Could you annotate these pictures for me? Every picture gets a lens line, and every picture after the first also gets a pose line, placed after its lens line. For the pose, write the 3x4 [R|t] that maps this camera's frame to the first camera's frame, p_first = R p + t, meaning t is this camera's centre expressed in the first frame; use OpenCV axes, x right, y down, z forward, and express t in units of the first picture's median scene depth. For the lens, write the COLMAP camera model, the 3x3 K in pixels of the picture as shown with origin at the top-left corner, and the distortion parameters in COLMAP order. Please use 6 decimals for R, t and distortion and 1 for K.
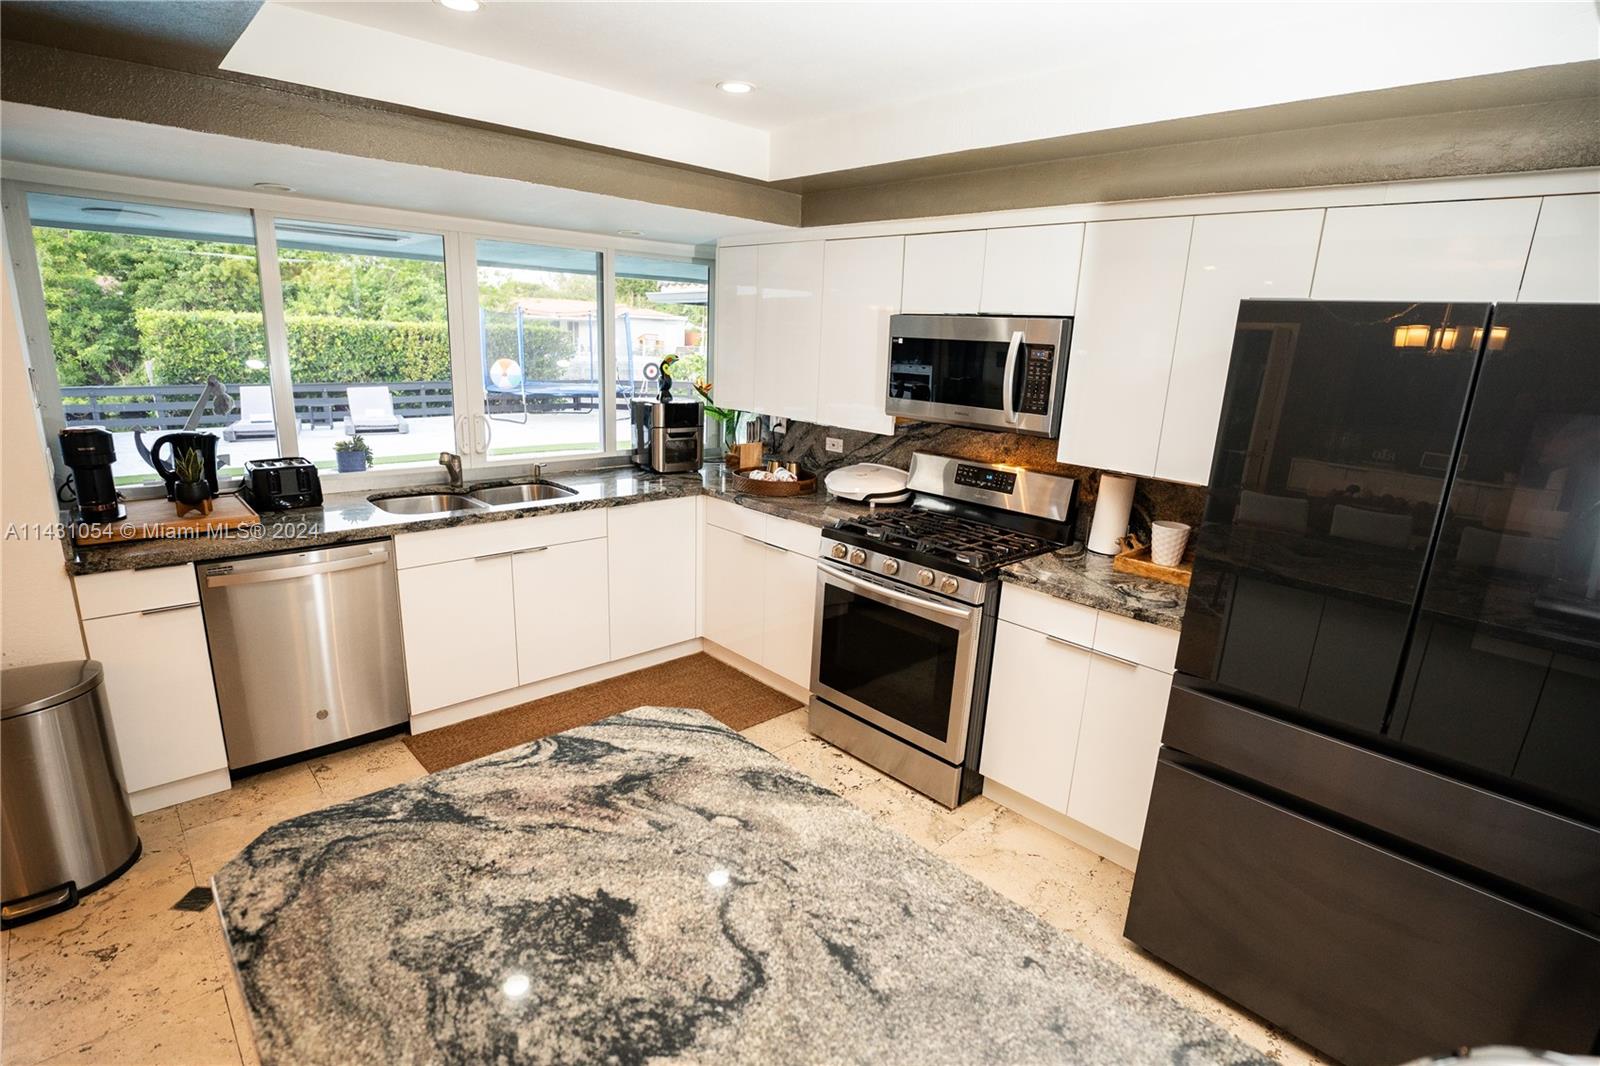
lens RADIAL K [[780.4, 0, 799.8], [0, 780.4, 540.2], [0, 0, 1]] dist [-0.038443, 0.007656]
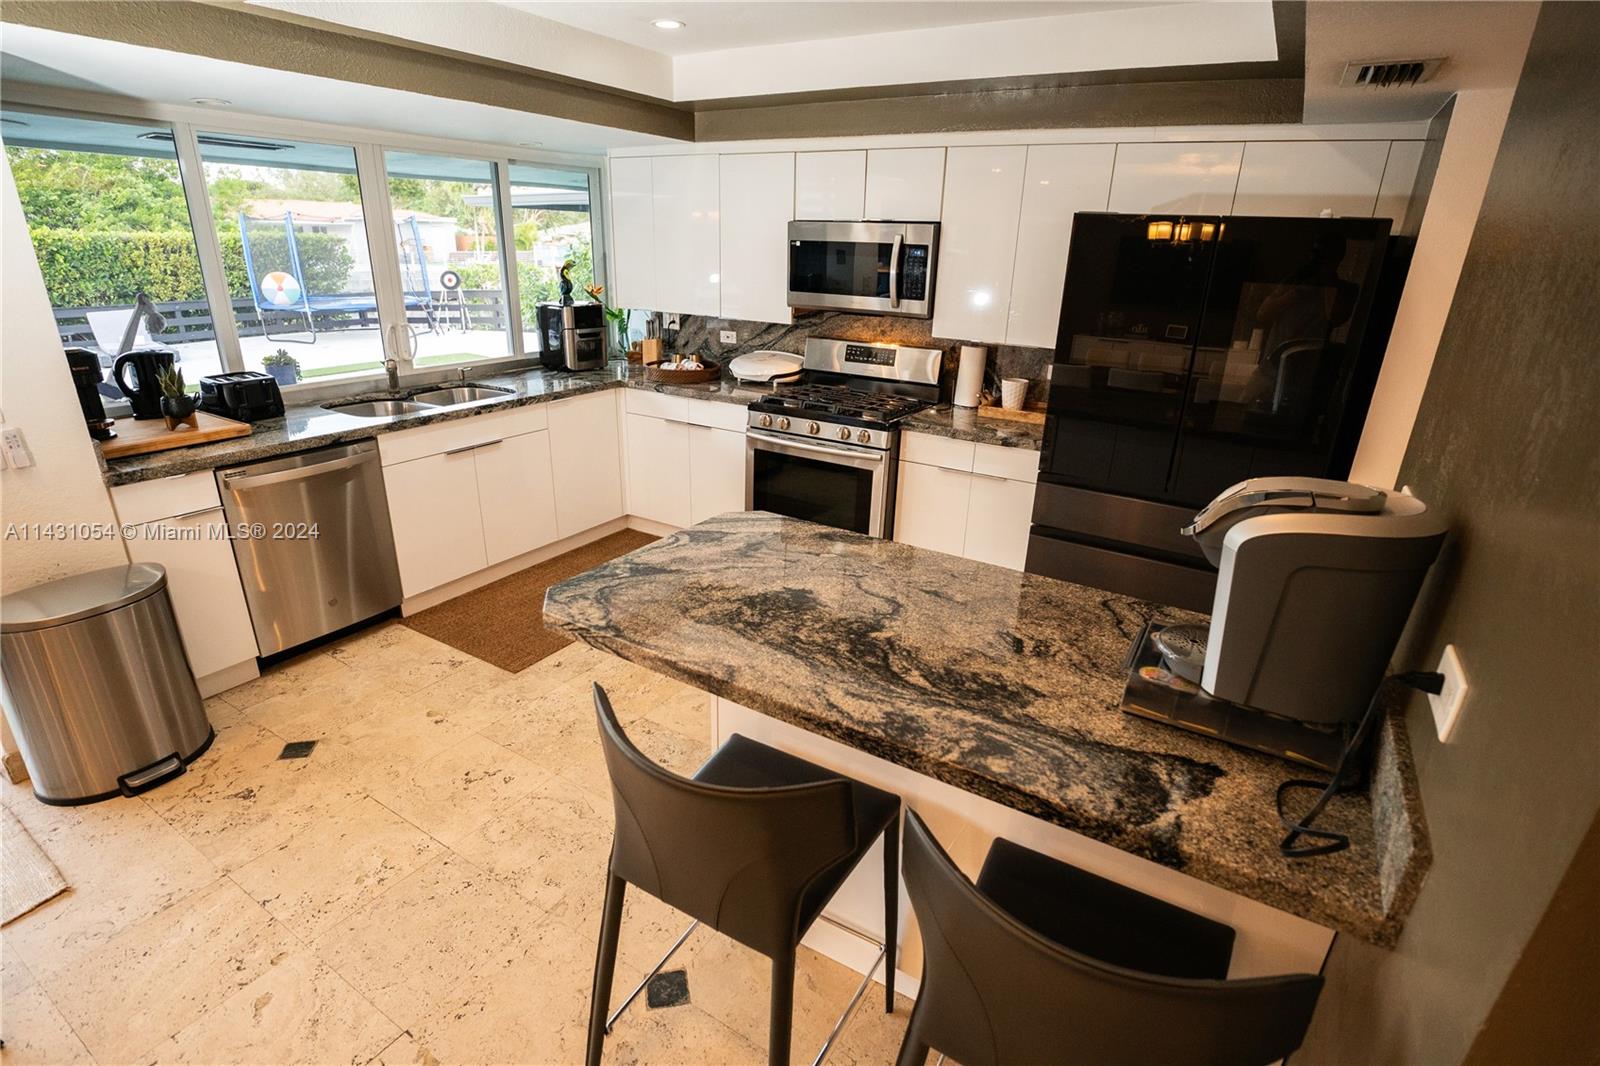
lens RADIAL K [[780.4, 0, 801.4], [0, 780.4, 537.1], [0, 0, 1]] dist [-0.038443, 0.007656]
pose [[0.964336, -0.109412, 0.241008, -0.200615], [0.080843, 0.988805, 0.125419, 0.043530], [-0.252032, -0.101462, 0.962385, -0.204413]]
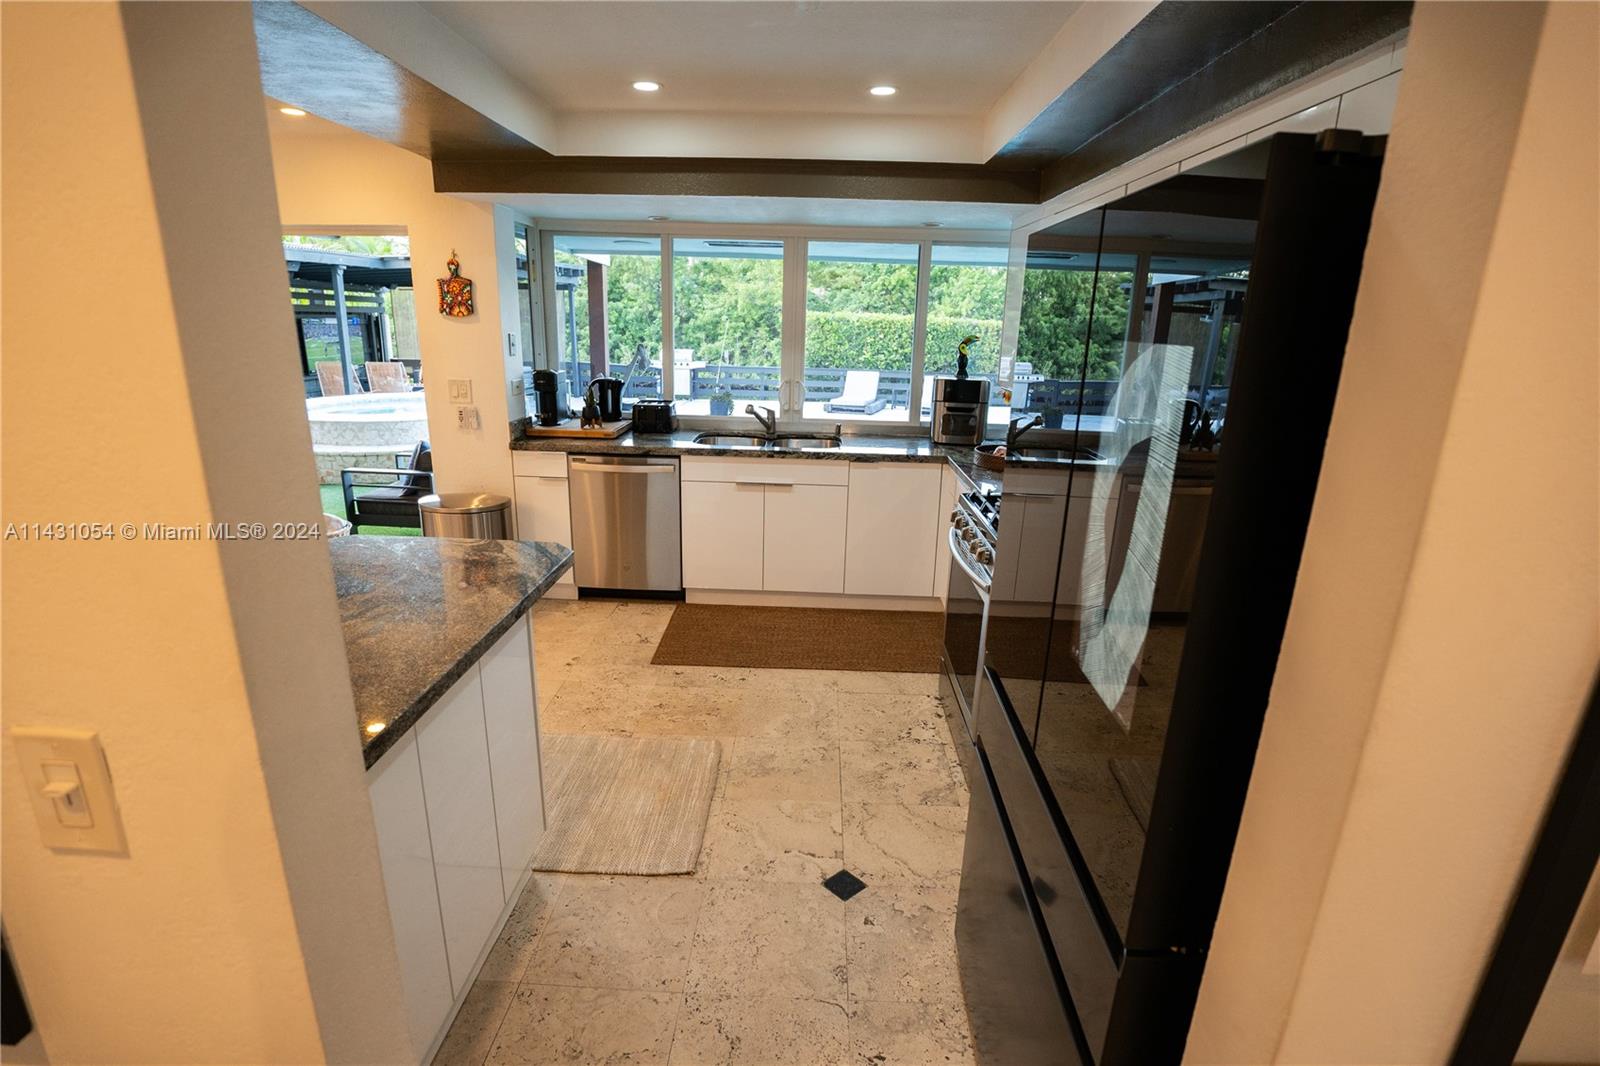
lens RADIAL K [[780.4, 0, 799.6], [0, 780.4, 542.6], [0, 0, 1]] dist [-0.038443, 0.007656]
pose [[0.710857, 0.176912, -0.680723, 0.570032], [-0.177352, 0.981661, 0.069919, 0.010927], [0.680609, 0.071026, 0.729196, 0.102244]]
